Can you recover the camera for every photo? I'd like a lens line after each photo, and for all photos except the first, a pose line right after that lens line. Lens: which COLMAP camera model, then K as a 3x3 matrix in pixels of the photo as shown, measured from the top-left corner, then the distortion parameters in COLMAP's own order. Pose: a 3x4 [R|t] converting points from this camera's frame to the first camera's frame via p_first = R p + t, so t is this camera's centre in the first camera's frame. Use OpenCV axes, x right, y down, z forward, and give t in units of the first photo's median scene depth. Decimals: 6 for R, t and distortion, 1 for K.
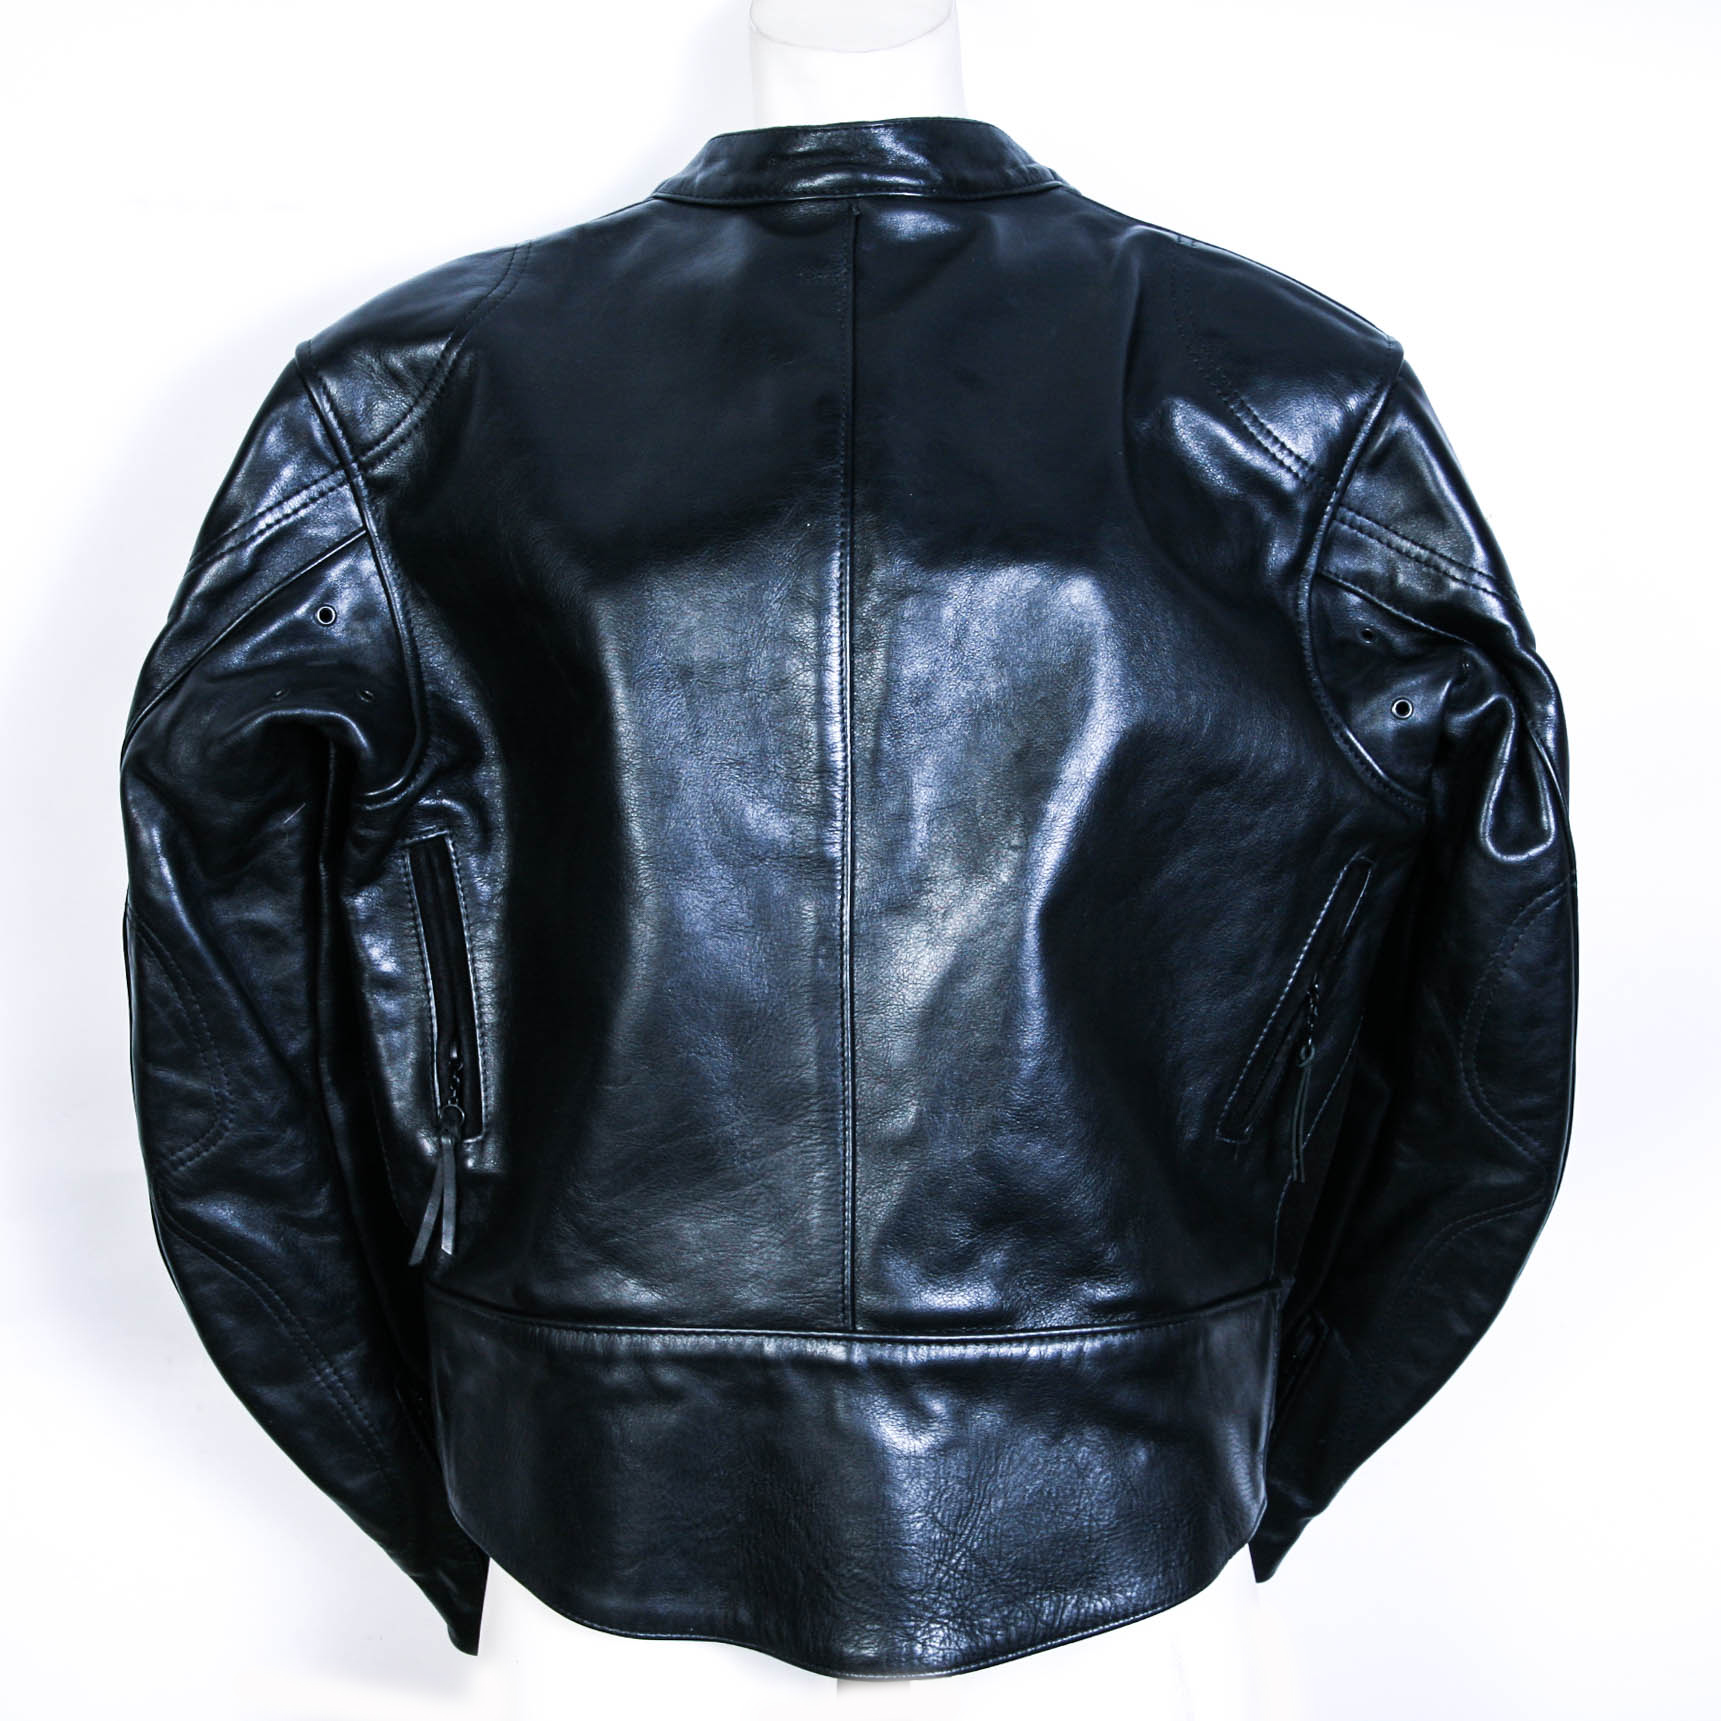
lens RADIAL K [[2872.4, 0, 863.7], [0, 2872.4, 851.8], [0, 0, 1]] dist [-0.142267, 0.000000]
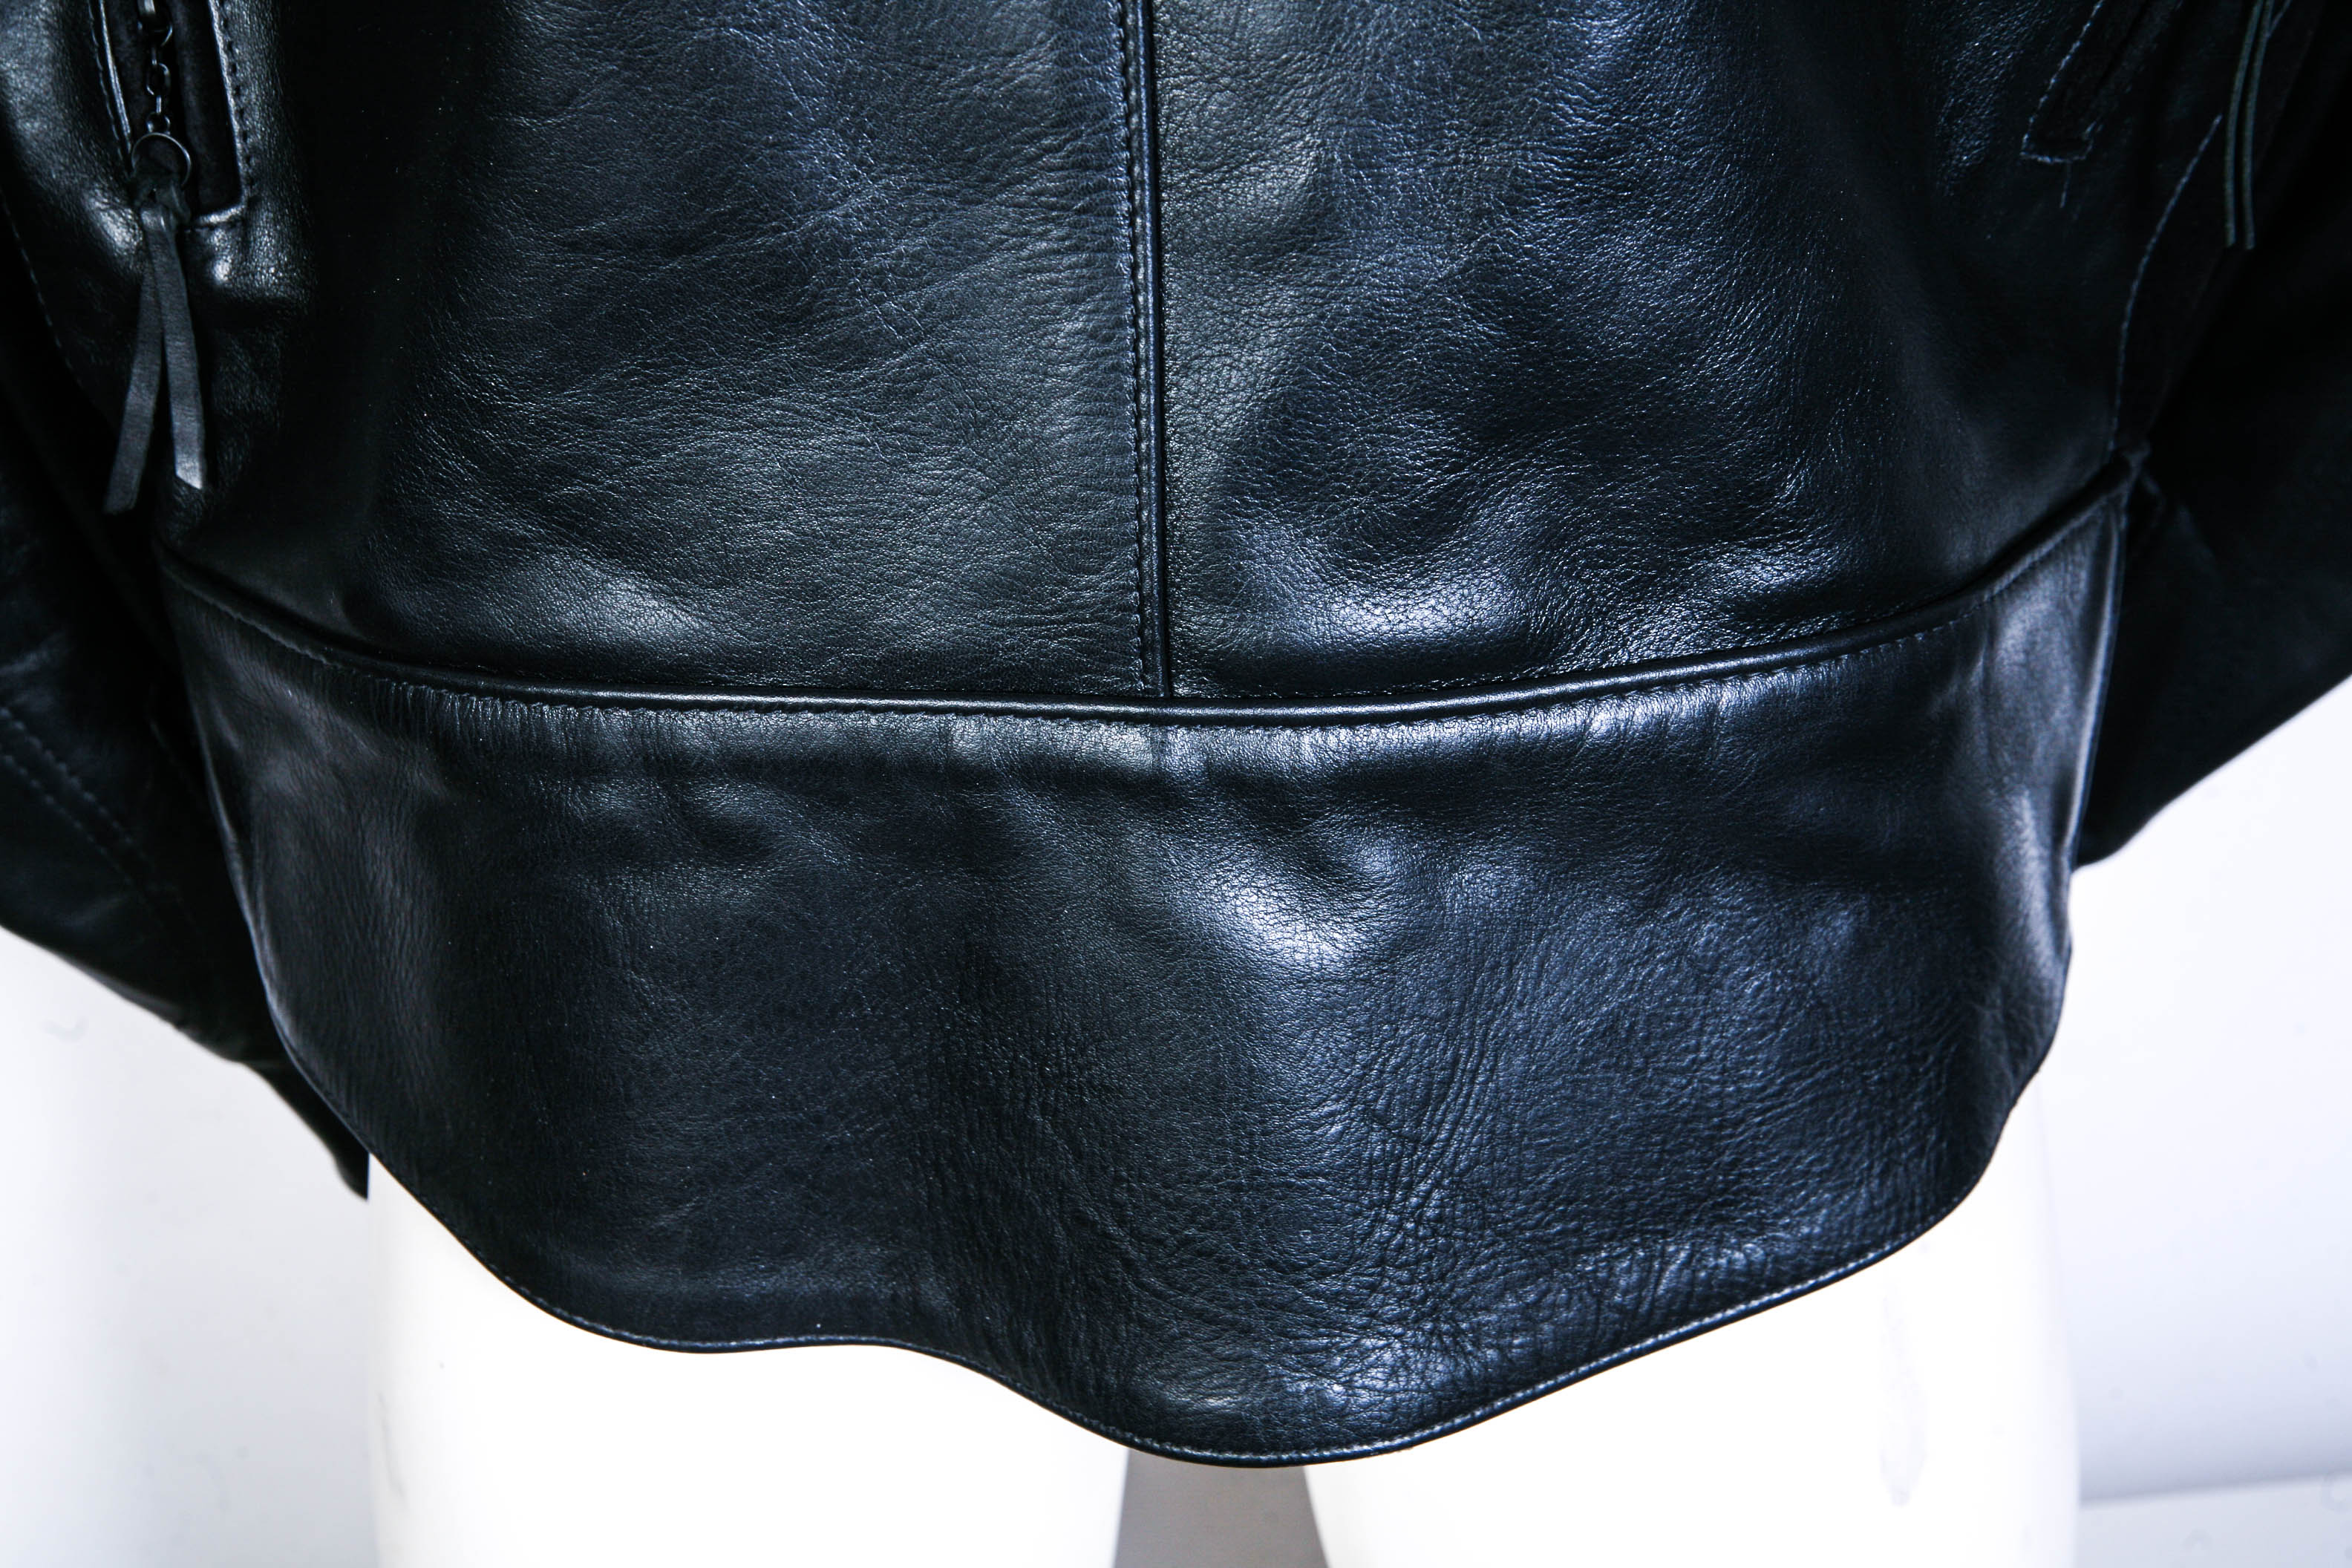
lens RADIAL K [[3782.3, 0, 1165.7], [0, 3782.3, 860.6], [0, 0, 1]] dist [0.066247, 0.000000]
pose [[0.999284, -0.034658, 0.015174, -0.012448], [0.026782, 0.931272, 0.363339, -0.008504], [-0.026723, -0.362672, 0.931534, 0.462264]]
